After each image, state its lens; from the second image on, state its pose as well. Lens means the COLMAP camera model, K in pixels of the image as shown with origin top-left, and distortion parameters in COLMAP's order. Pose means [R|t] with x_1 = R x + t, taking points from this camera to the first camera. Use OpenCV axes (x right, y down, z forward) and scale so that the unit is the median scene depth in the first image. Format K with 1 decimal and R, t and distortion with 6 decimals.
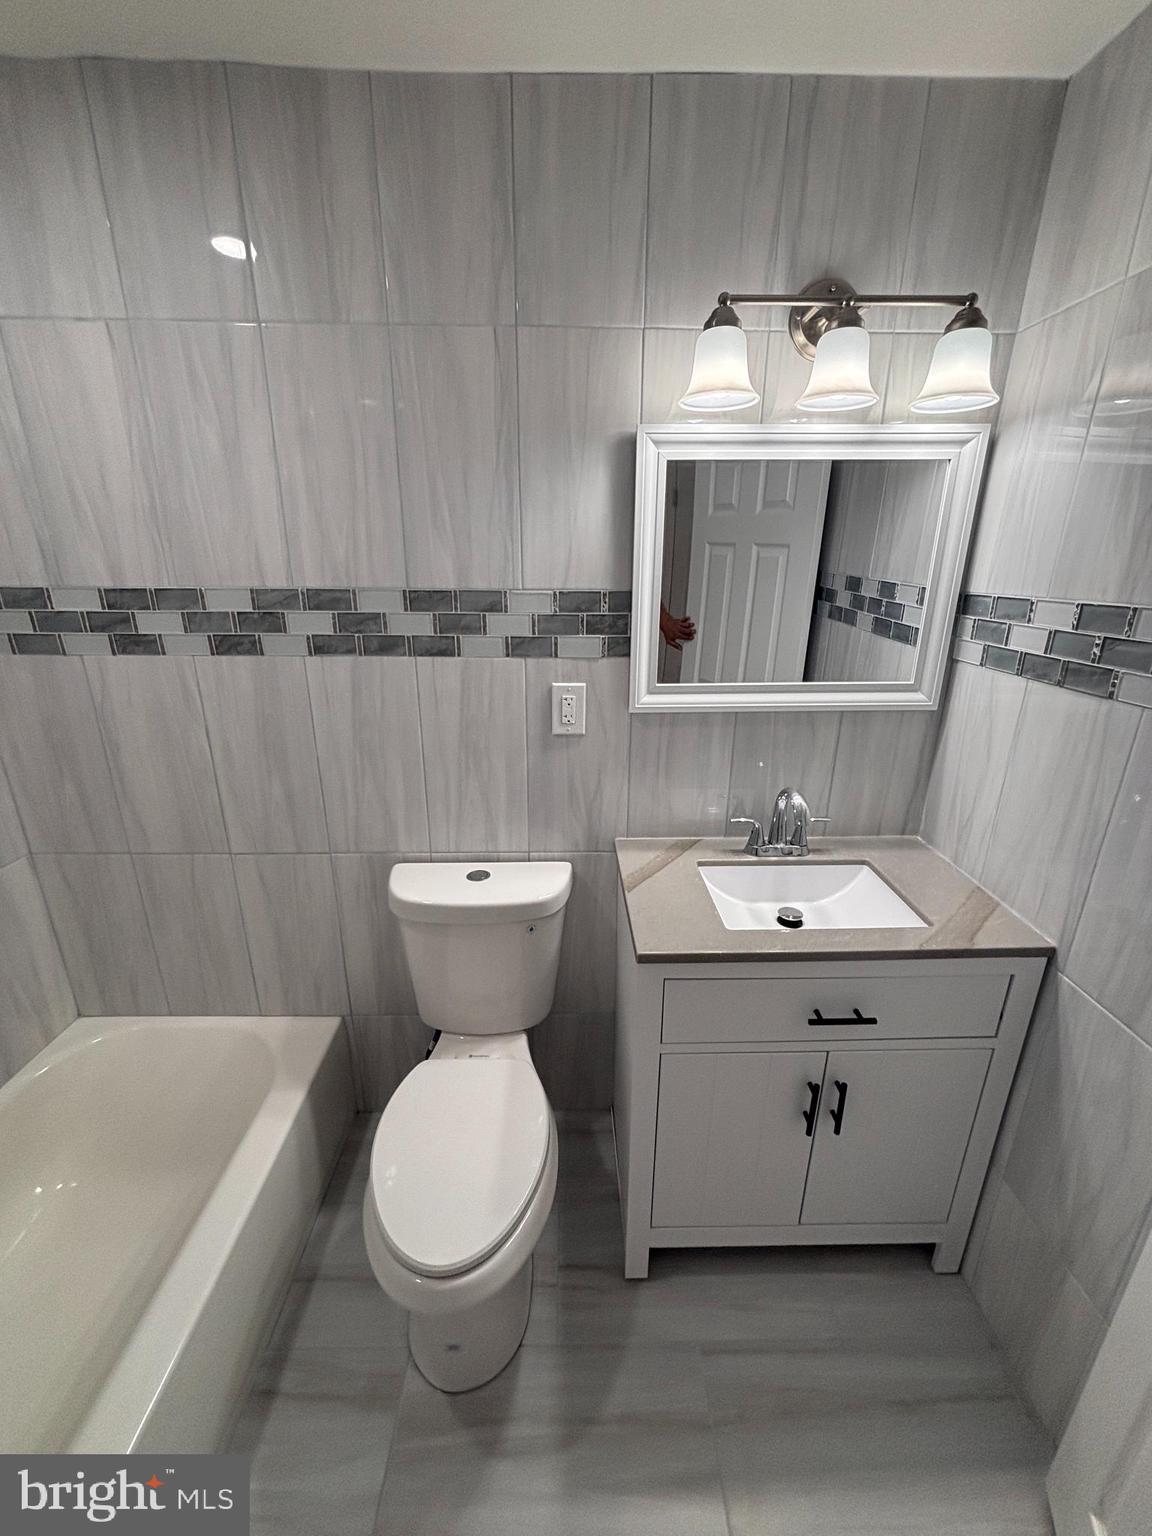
lens RADIAL K [[614.9, 0, 572.5], [0, 614.9, 767.0], [0, 0, 1]] dist [0.003528, 0.000155]
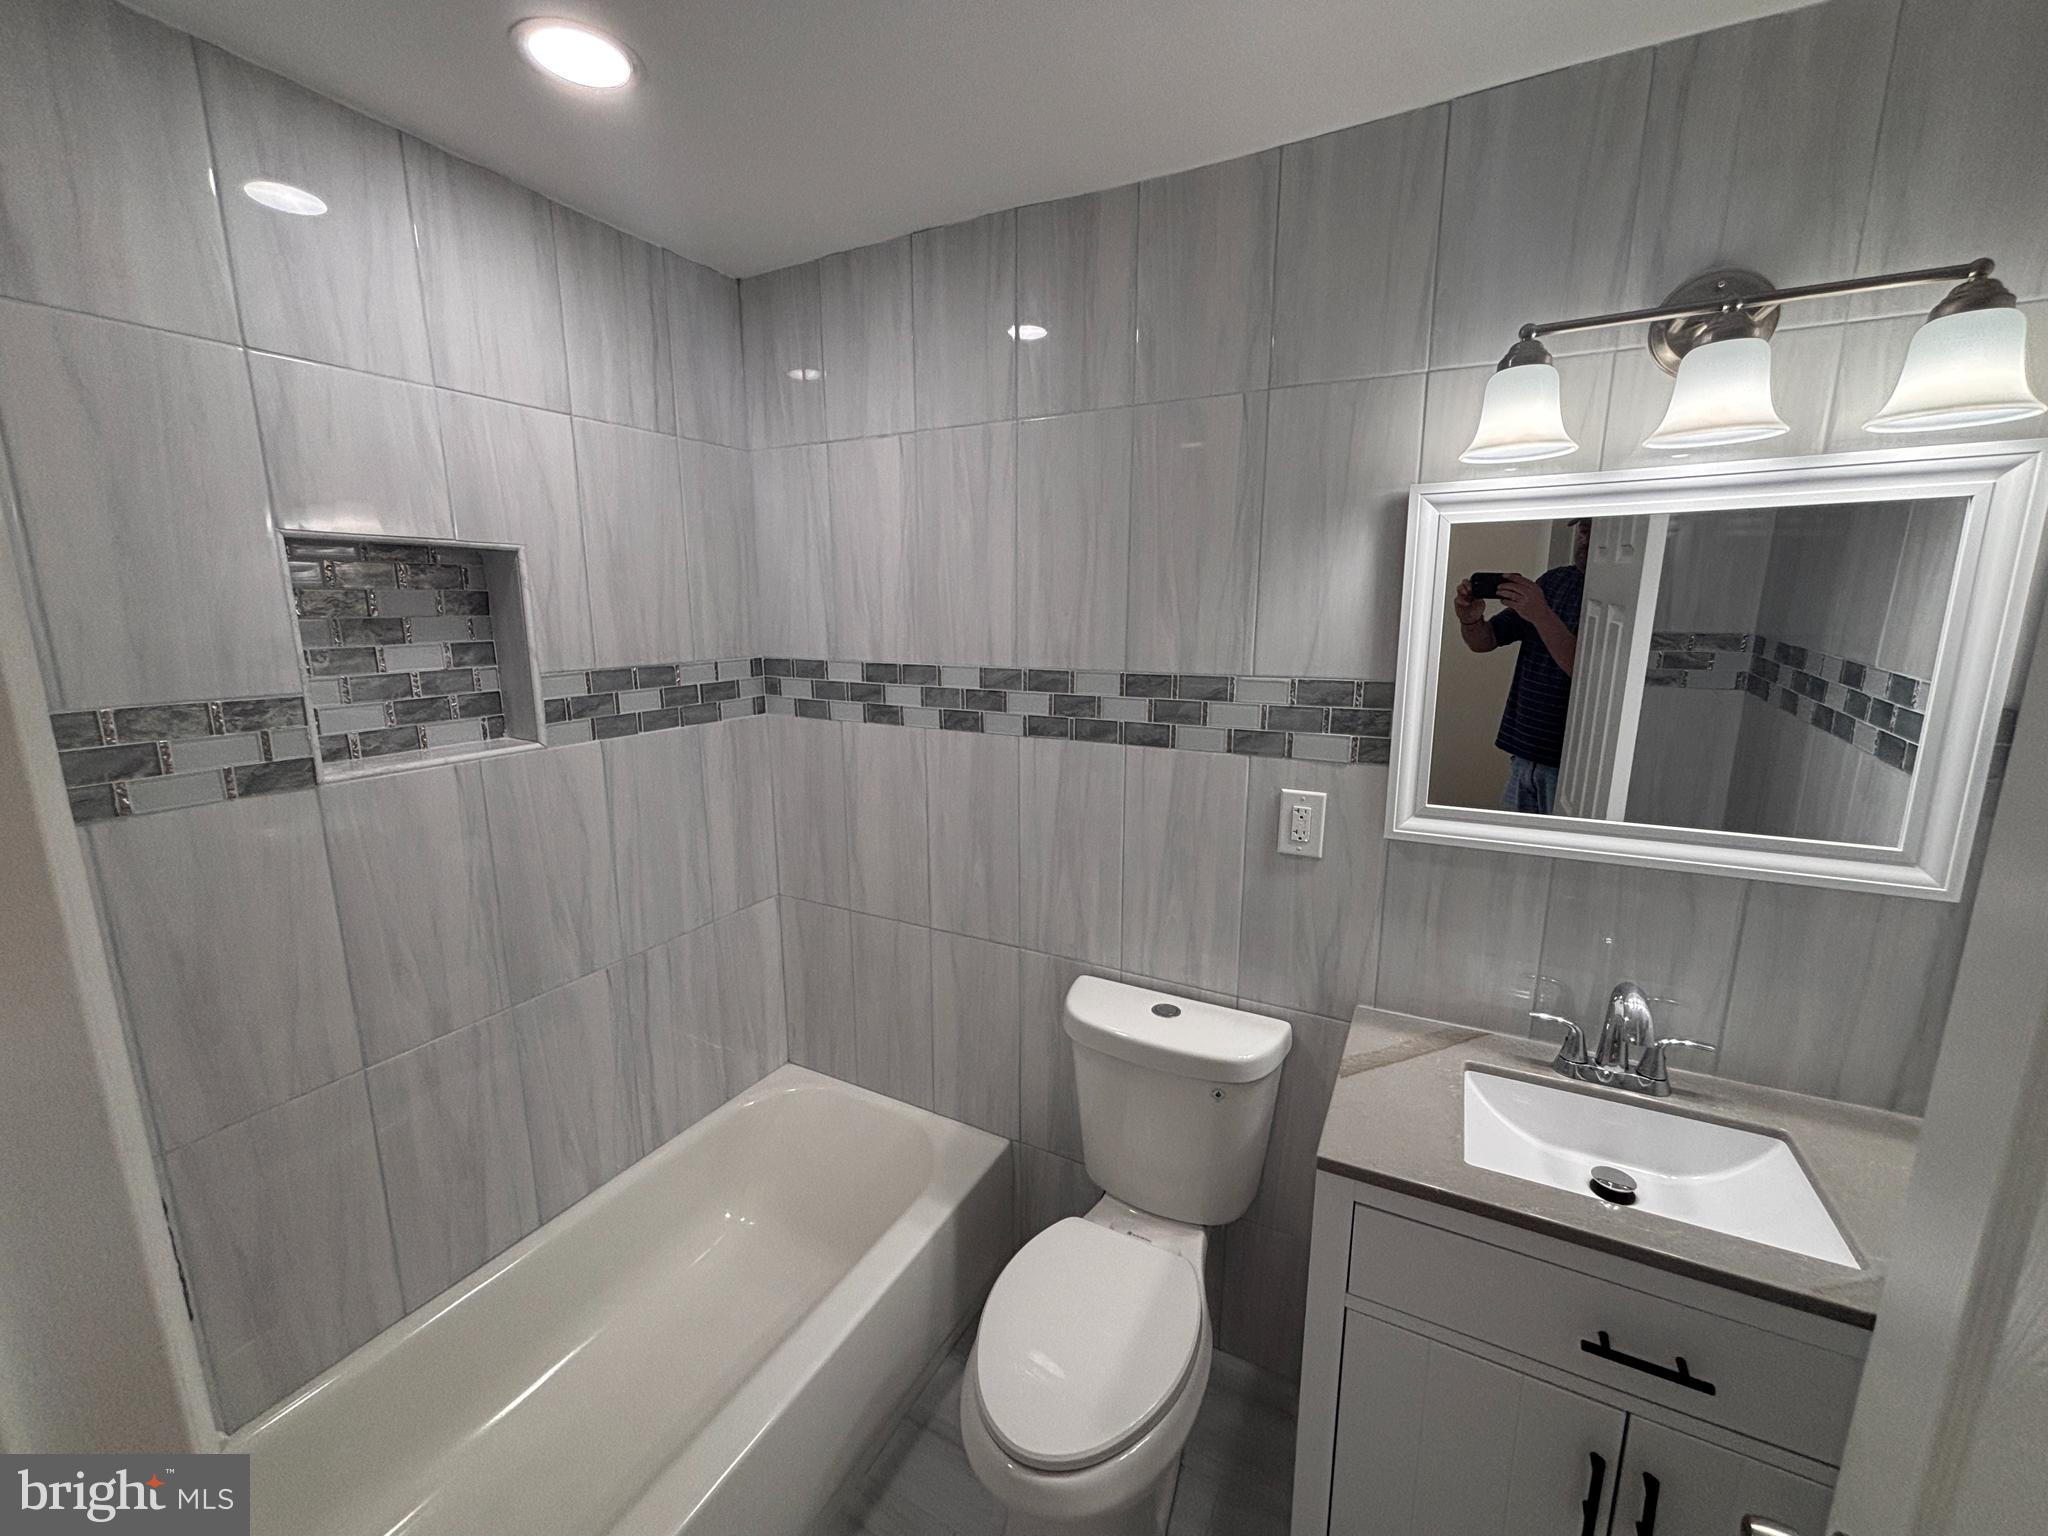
lens RADIAL K [[819.8, 0, 1026.0], [0, 819.8, 768.0], [0, 0, 1]] dist [0.003528, 0.000155]
pose [[0.874454, 0.087743, -0.477108, 0.187889], [-0.145472, 0.985674, -0.085352, -0.024325], [0.462784, 0.144042, 0.874690, -0.104117]]
